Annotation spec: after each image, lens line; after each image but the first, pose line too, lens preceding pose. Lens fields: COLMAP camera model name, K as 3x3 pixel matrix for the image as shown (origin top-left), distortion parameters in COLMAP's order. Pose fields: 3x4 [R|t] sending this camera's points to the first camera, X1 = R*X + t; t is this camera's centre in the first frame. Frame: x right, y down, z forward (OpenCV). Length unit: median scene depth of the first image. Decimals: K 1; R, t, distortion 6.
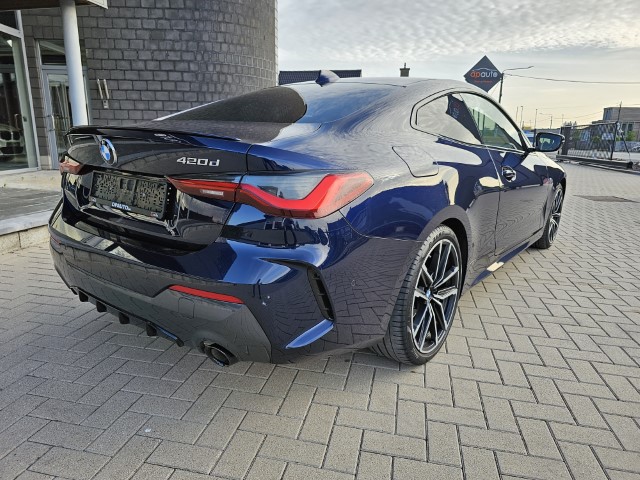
lens RADIAL K [[434.7, 0, 321.1], [0, 434.7, 238.2], [0, 0, 1]] dist [0.023238, -0.006580]
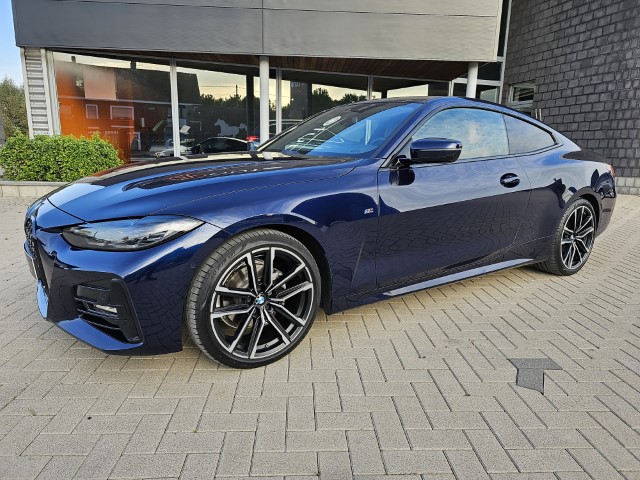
lens RADIAL K [[430.7, 0, 315.7], [0, 430.7, 239.8], [0, 0, 1]] dist [0.010052, -0.005963]
pose [[0.256318, 0.185552, -0.948616, 0.558679], [-0.229955, 0.964931, 0.126609, -0.015727], [0.938841, 0.185686, 0.289997, 0.124298]]
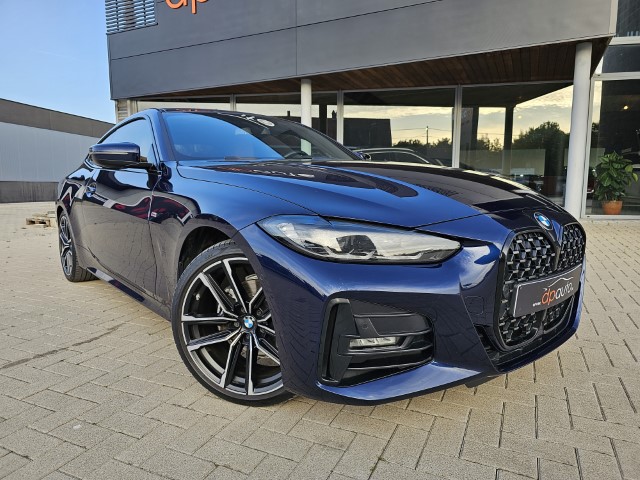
lens RADIAL K [[433.1, 0, 321.9], [0, 433.1, 242.7], [0, 0, 1]] dist [0.009230, -0.003572]
pose [[-0.227503, 0.098335, -0.968800, 0.391391], [-0.218293, 0.964418, 0.149152, -0.087804], [0.948995, 0.245415, -0.197942, 0.522004]]
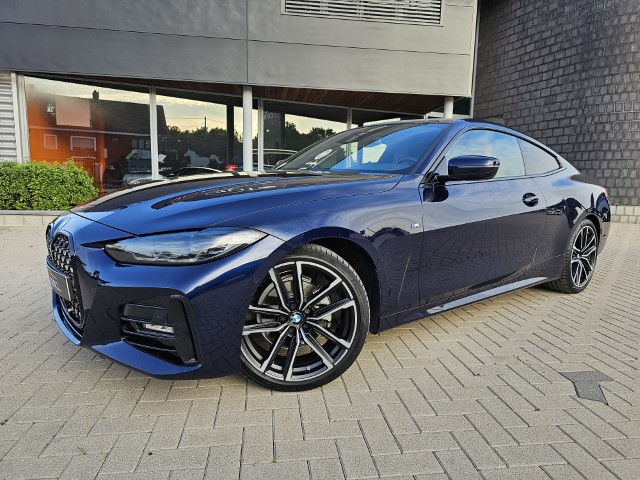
lens RADIAL K [[432.0, 0, 324.4], [0, 432.0, 242.3], [0, 0, 1]] dist [0.007224, -0.001333]
pose [[0.347652, 0.117507, -0.930231, 0.541369], [-0.224421, 0.973707, 0.039127, 0.002060], [0.910370, 0.195161, 0.364882, 0.089823]]
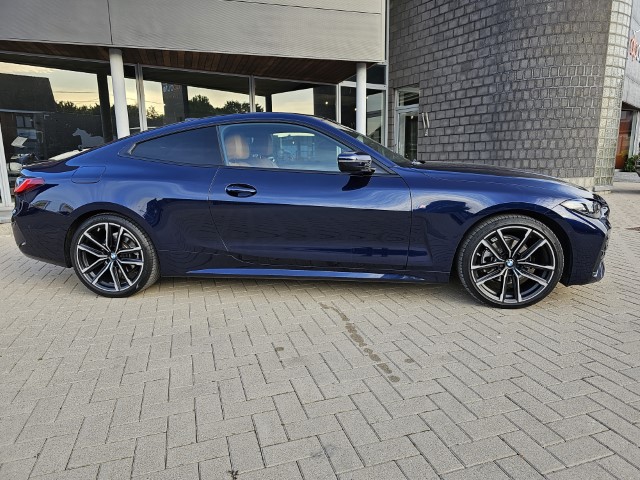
lens RADIAL K [[434.7, 0, 321.1], [0, 434.7, 238.2], [0, 0, 1]] dist [0.023238, -0.006580]
pose [[0.500252, 0.132371, -0.855702, 0.435428], [-0.169822, 0.984051, 0.052946, -0.033557], [0.849063, 0.118830, 0.514753, 0.170547]]
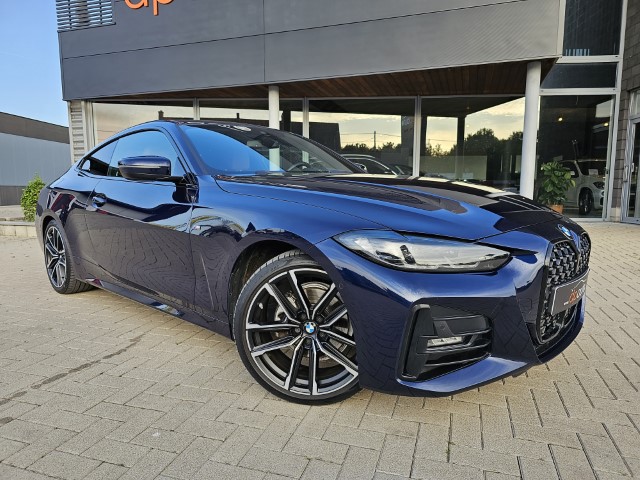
lens RADIAL K [[433.1, 0, 321.9], [0, 433.1, 242.7], [0, 0, 1]] dist [0.009230, -0.003572]
pose [[-0.105904, 0.094946, -0.989833, 0.415936], [-0.220506, 0.968405, 0.116483, -0.083400], [0.969619, 0.230600, -0.081622, 0.477514]]
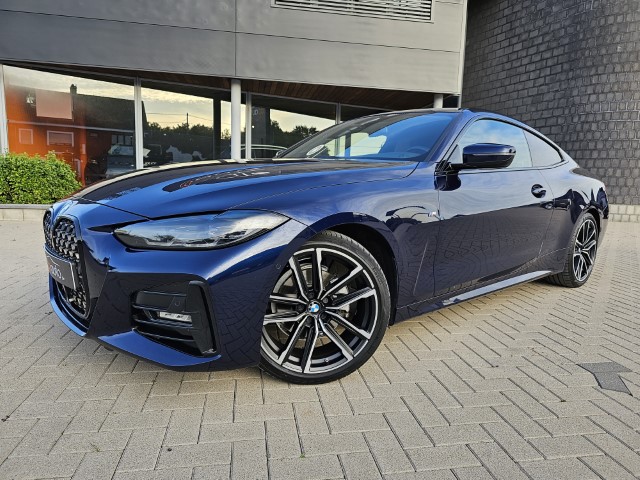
lens RADIAL K [[433.1, 0, 321.9], [0, 433.1, 242.7], [0, 0, 1]] dist [0.009230, -0.003572]
pose [[0.379839, 0.121832, -0.916995, 0.529034], [-0.229527, 0.972703, 0.034158, 0.011362], [0.896125, 0.197501, 0.397434, 0.079145]]
